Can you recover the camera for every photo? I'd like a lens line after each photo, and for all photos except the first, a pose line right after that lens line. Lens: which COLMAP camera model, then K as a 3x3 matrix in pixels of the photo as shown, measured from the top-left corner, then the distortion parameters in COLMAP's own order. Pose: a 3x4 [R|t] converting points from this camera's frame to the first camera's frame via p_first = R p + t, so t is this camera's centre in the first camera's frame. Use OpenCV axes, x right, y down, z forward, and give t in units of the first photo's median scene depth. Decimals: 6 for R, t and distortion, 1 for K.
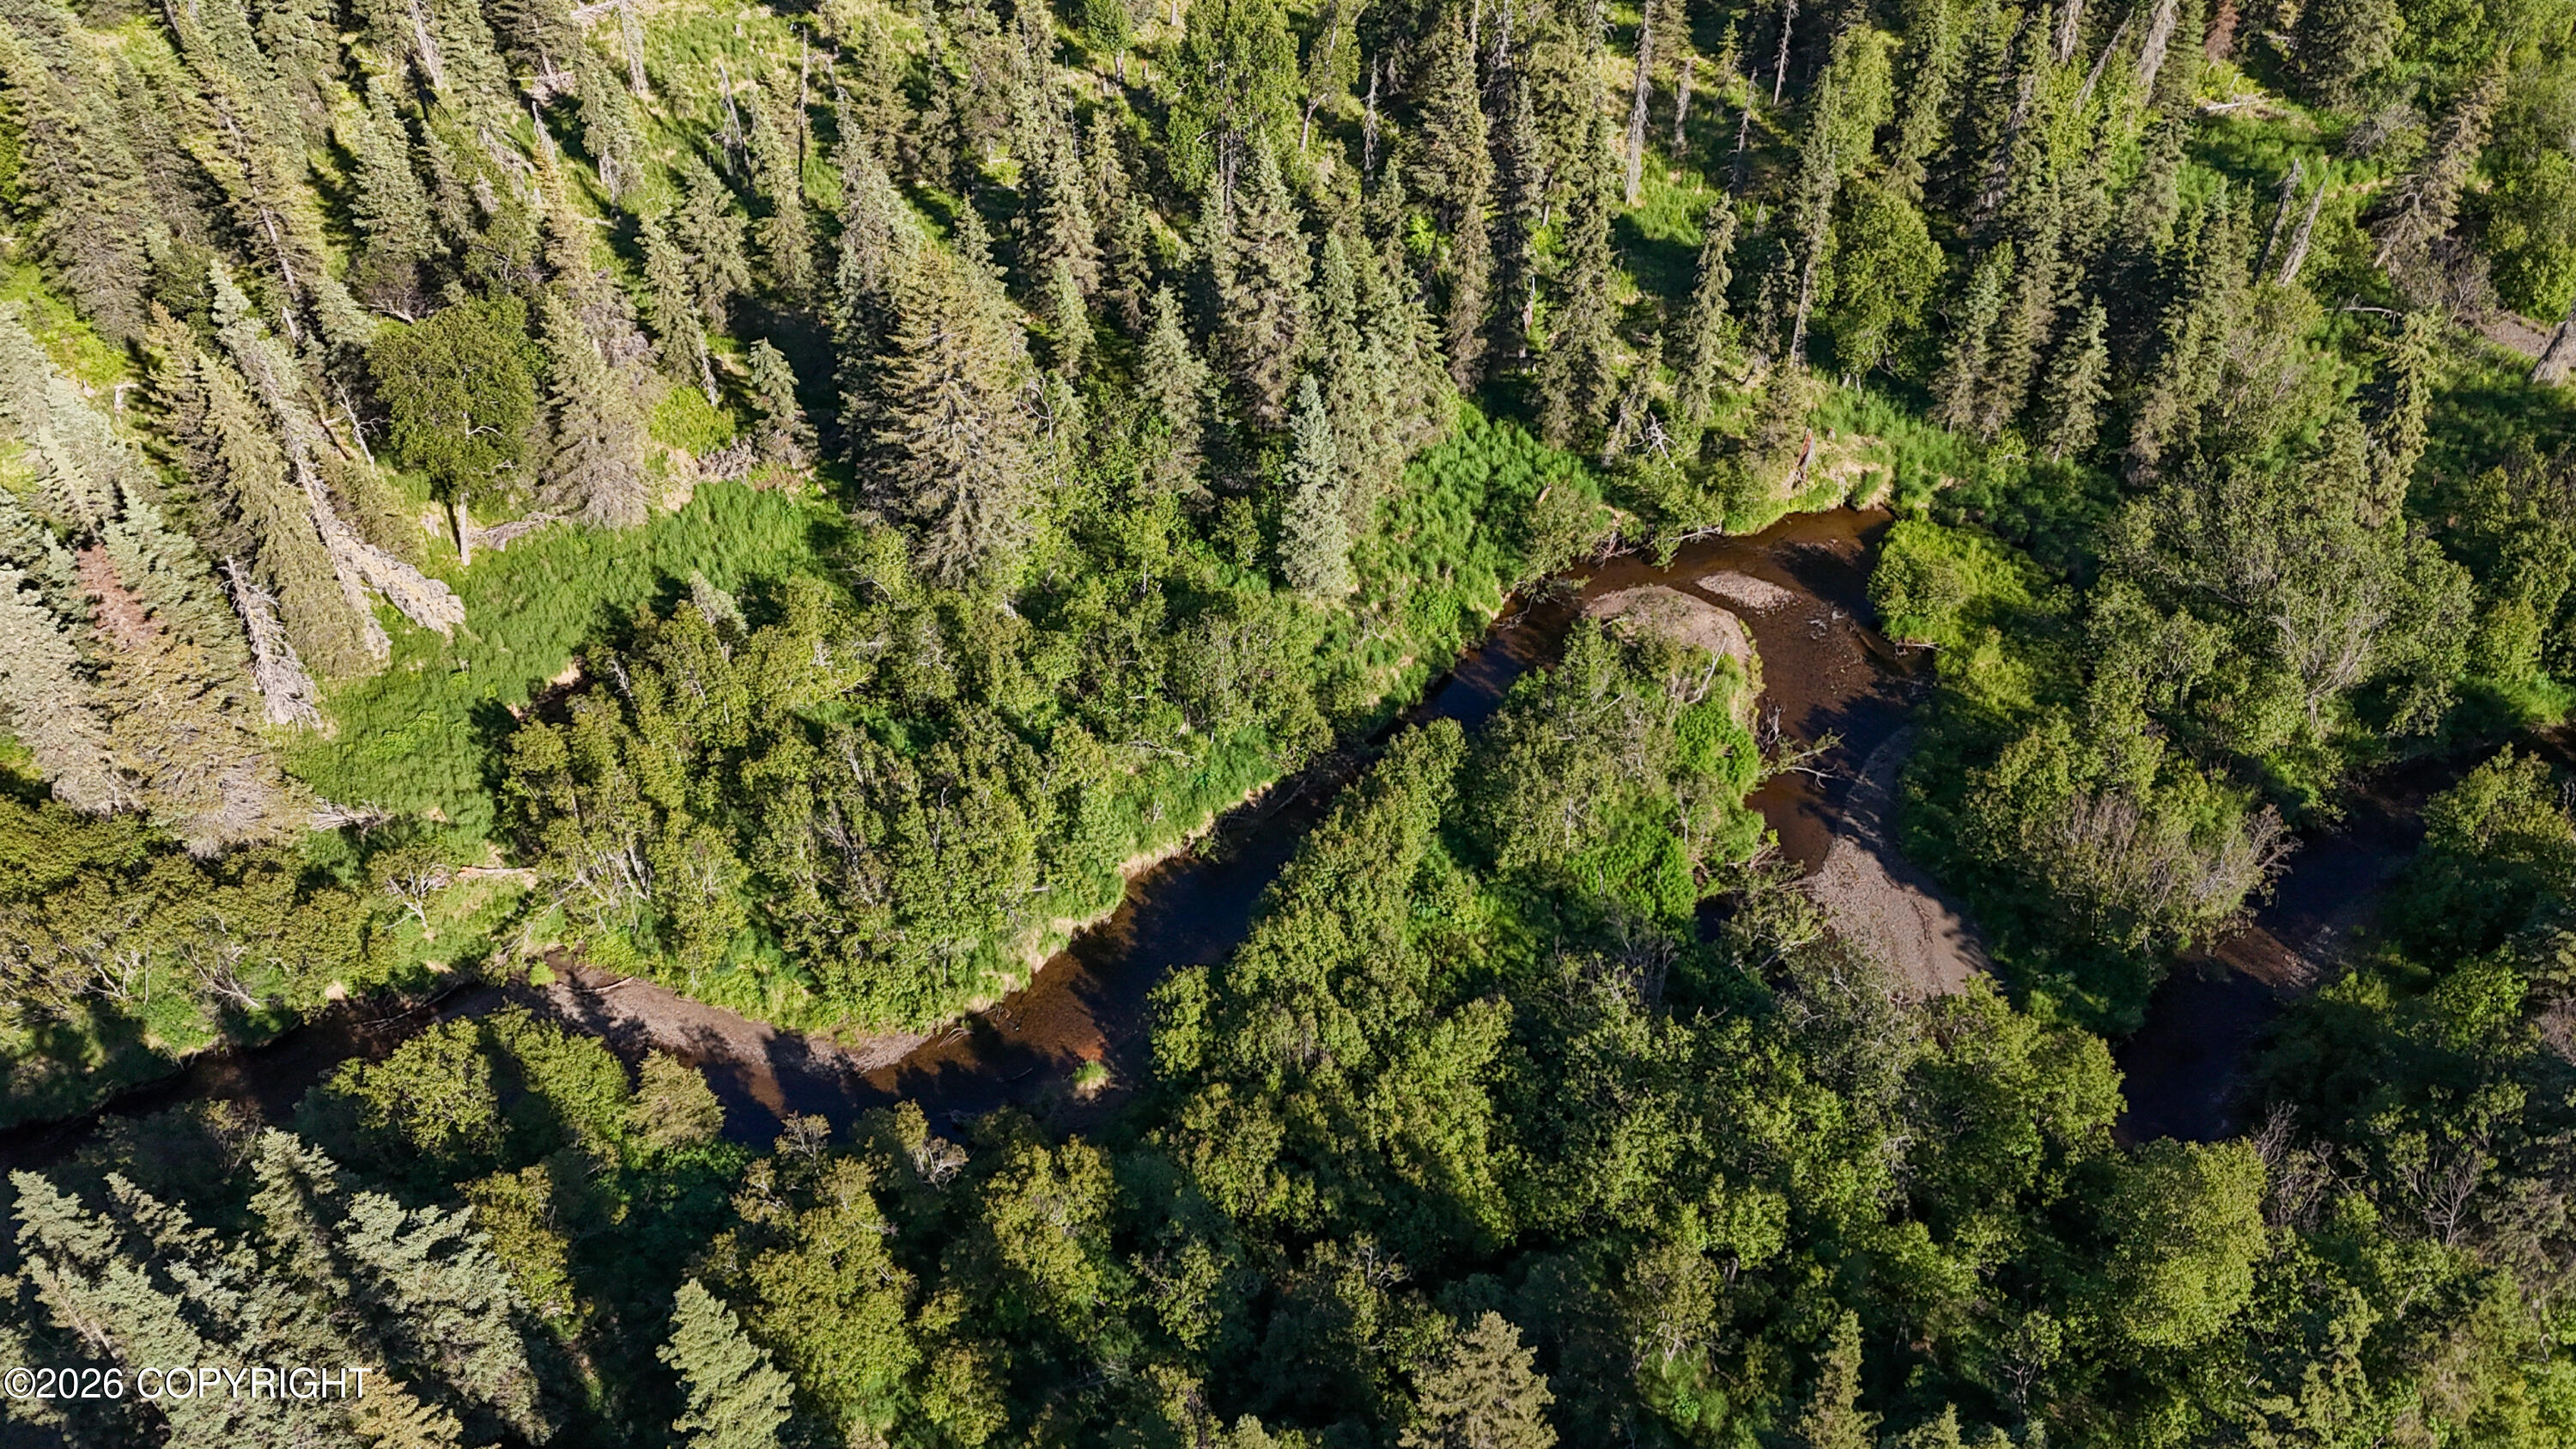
lens RADIAL K [[2027.7, 0, 1286.9], [0, 2027.7, 719.8], [0, 0, 1]] dist [0.083788, -0.086842]
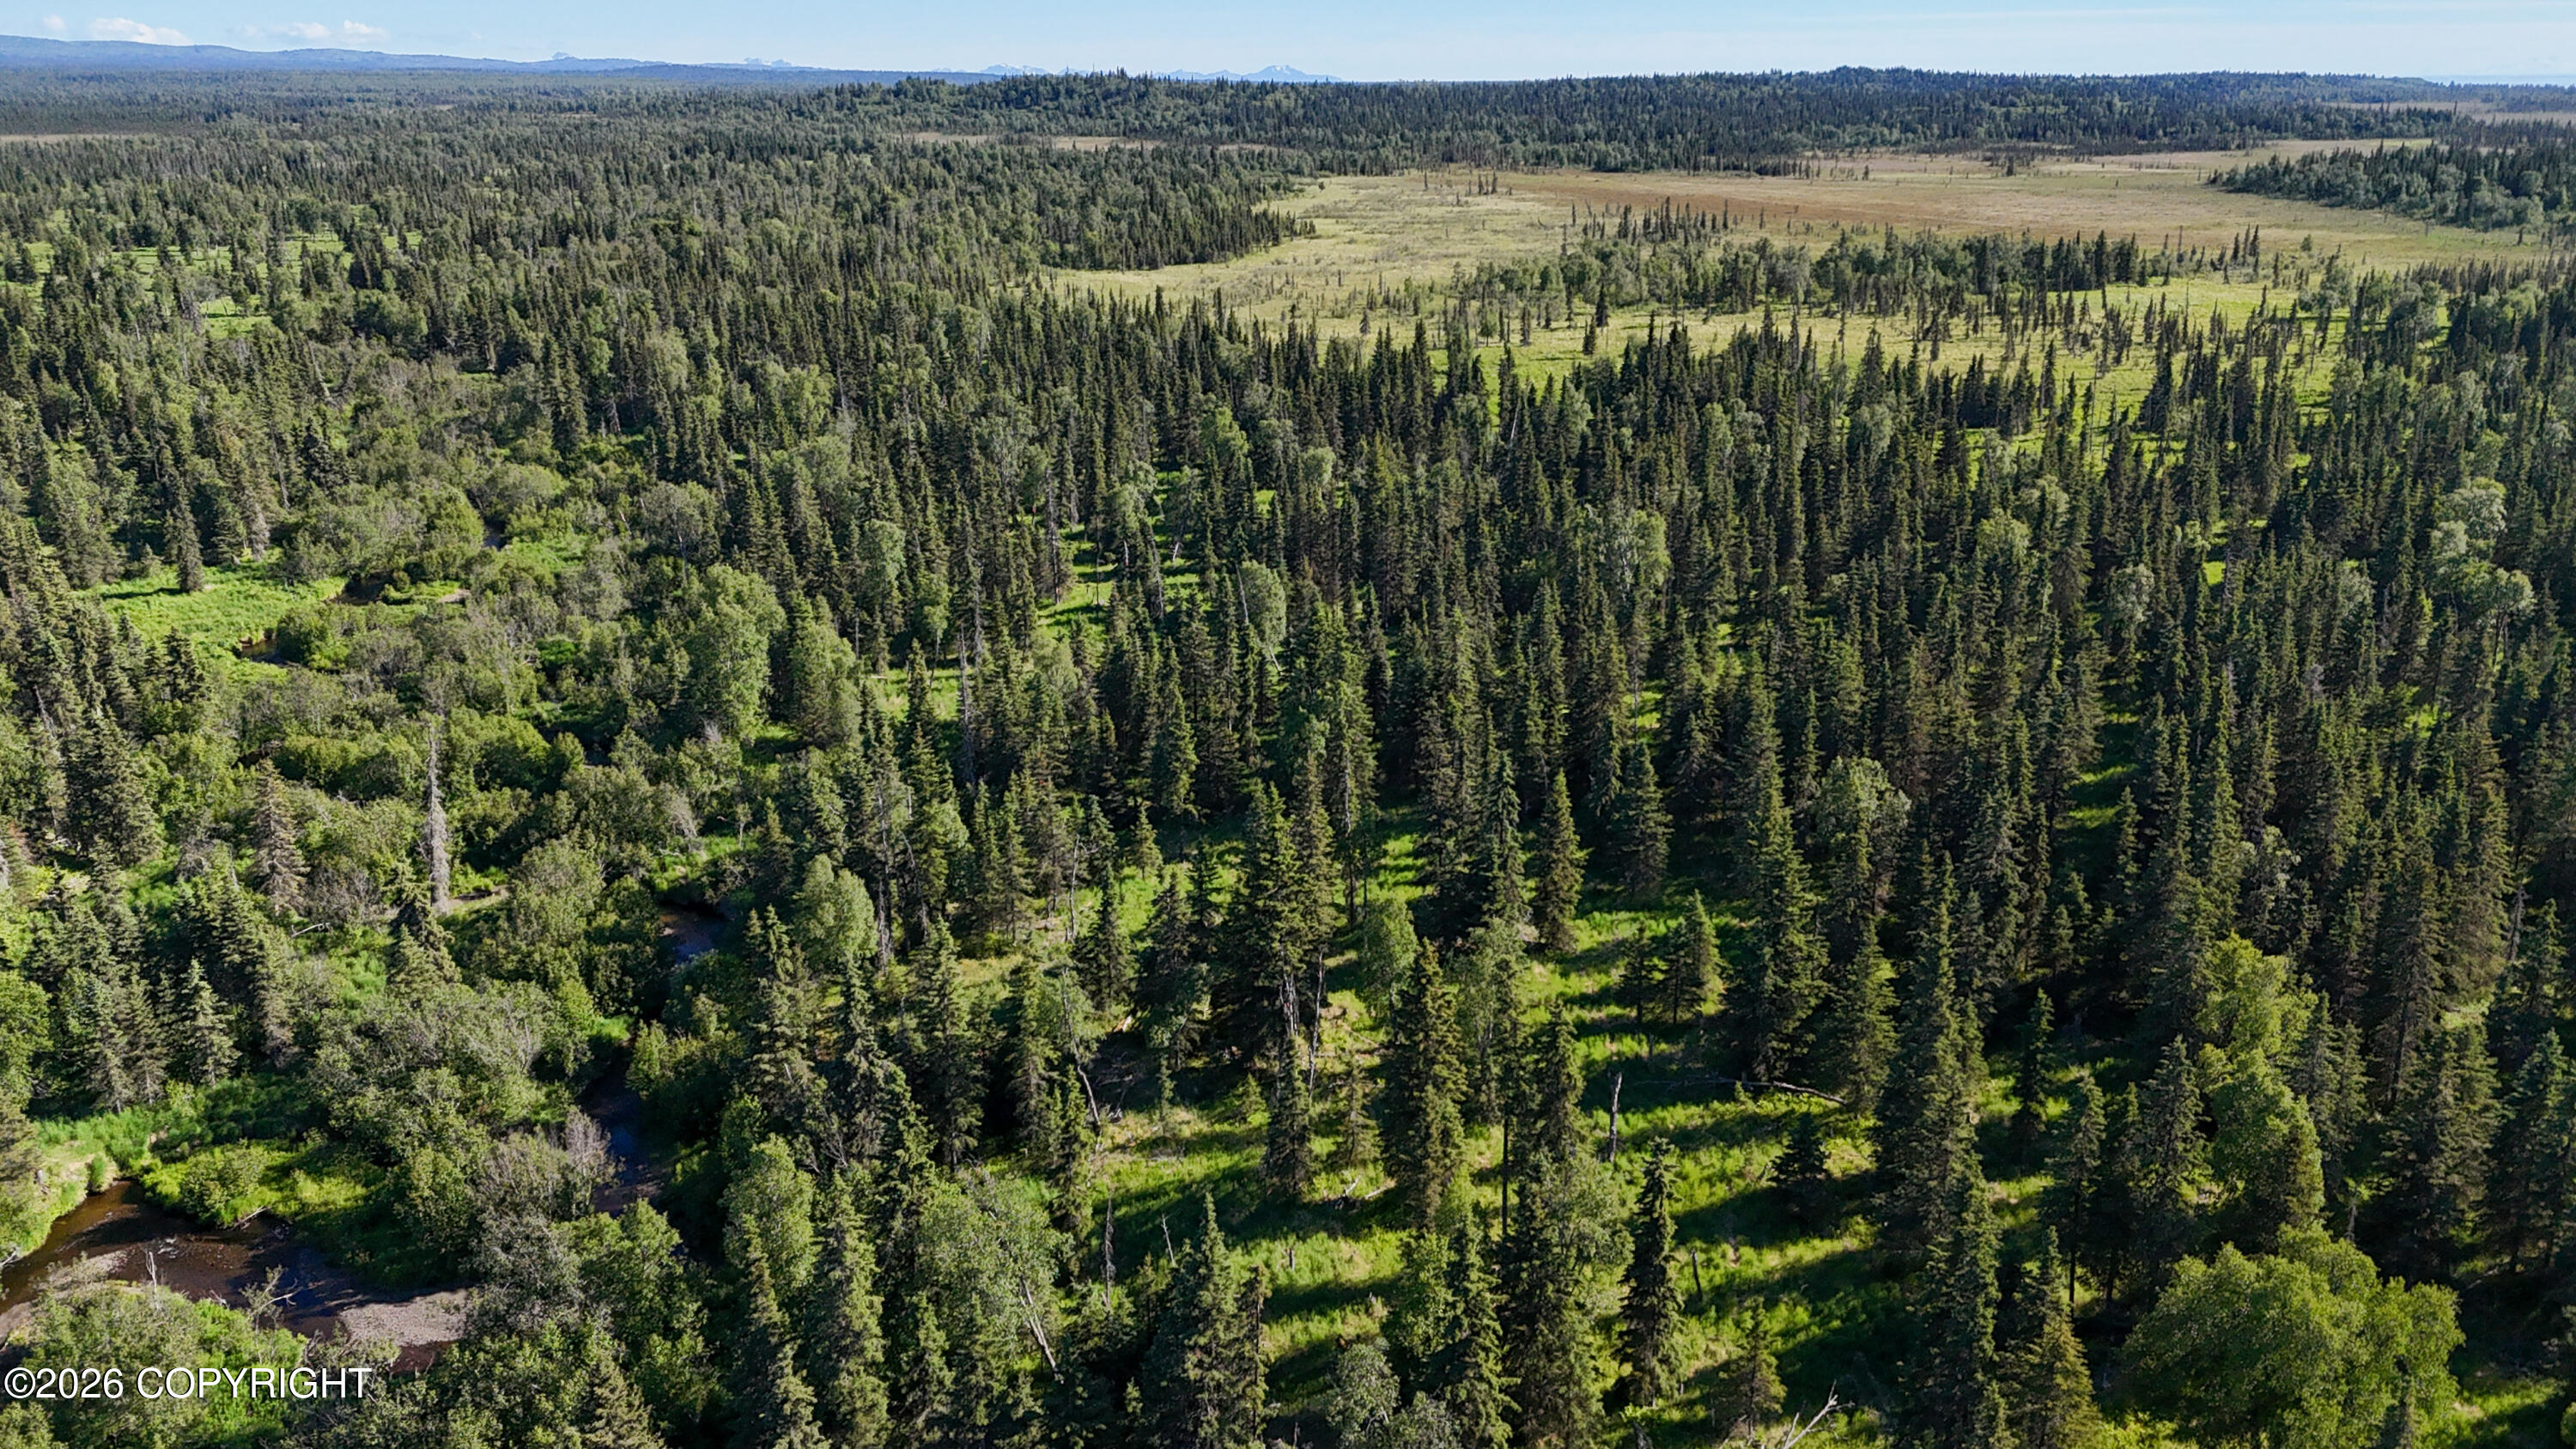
lens RADIAL K [[2027.7, 0, 1281.7], [0, 2027.7, 732.5], [0, 0, 1]] dist [0.083788, -0.086842]
pose [[0.359353, -0.282220, 0.889504, -0.469761], [0.629306, 0.777120, -0.007672, 0.130785], [-0.689086, 0.562527, 0.456863, -0.160838]]
